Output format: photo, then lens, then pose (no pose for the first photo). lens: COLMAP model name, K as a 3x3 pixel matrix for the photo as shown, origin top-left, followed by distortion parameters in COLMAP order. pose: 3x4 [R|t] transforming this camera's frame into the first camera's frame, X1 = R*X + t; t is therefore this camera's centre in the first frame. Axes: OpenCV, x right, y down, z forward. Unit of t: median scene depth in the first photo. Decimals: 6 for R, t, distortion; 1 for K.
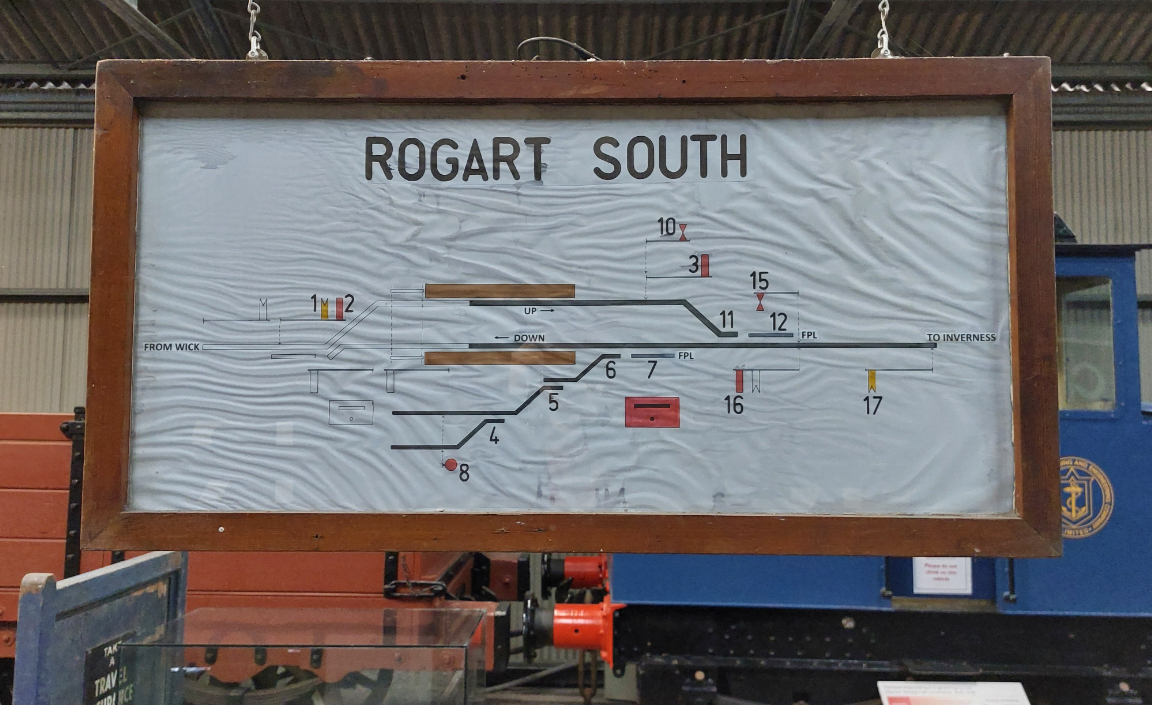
lens RADIAL K [[1035.8, 0, 576.0], [0, 1035.8, 352.5], [0, 0, 1]] dist [0.002478, 0.002324]
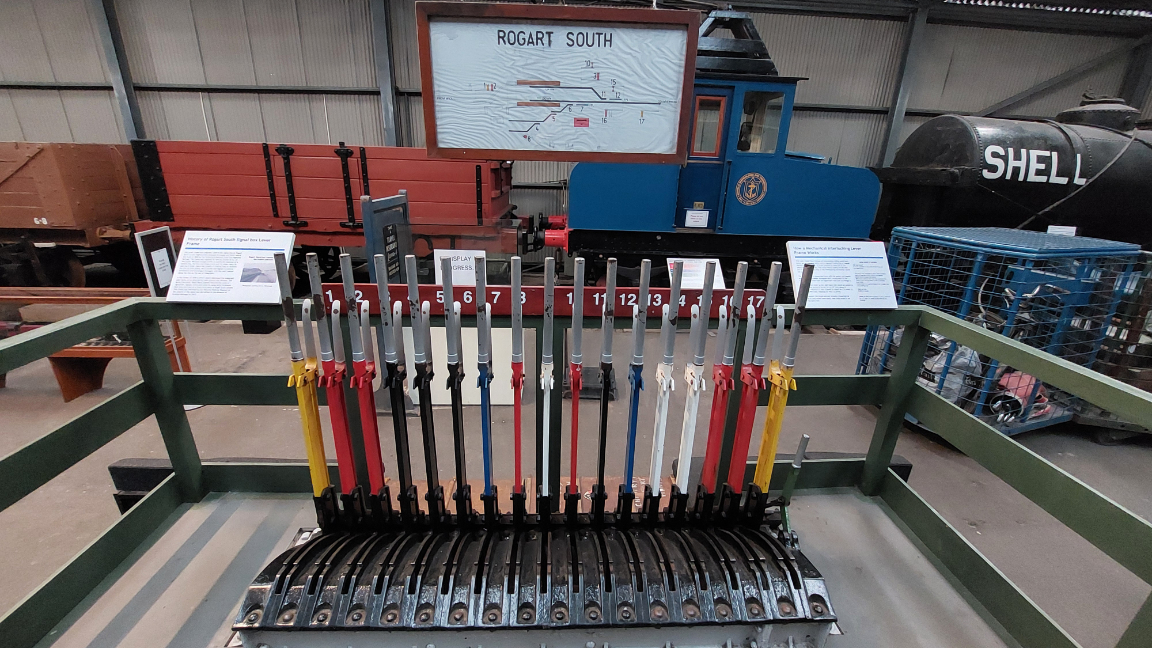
lens RADIAL K [[445.4, 0, 576.0], [0, 445.4, 324.0], [0, 0, 1]] dist [-0.024667, 0.000128]
pose [[0.998566, 0.002804, 0.053466, -0.025236], [-0.024384, 0.912868, 0.407525, 0.069999], [-0.047665, -0.408244, 0.911627, -0.671509]]
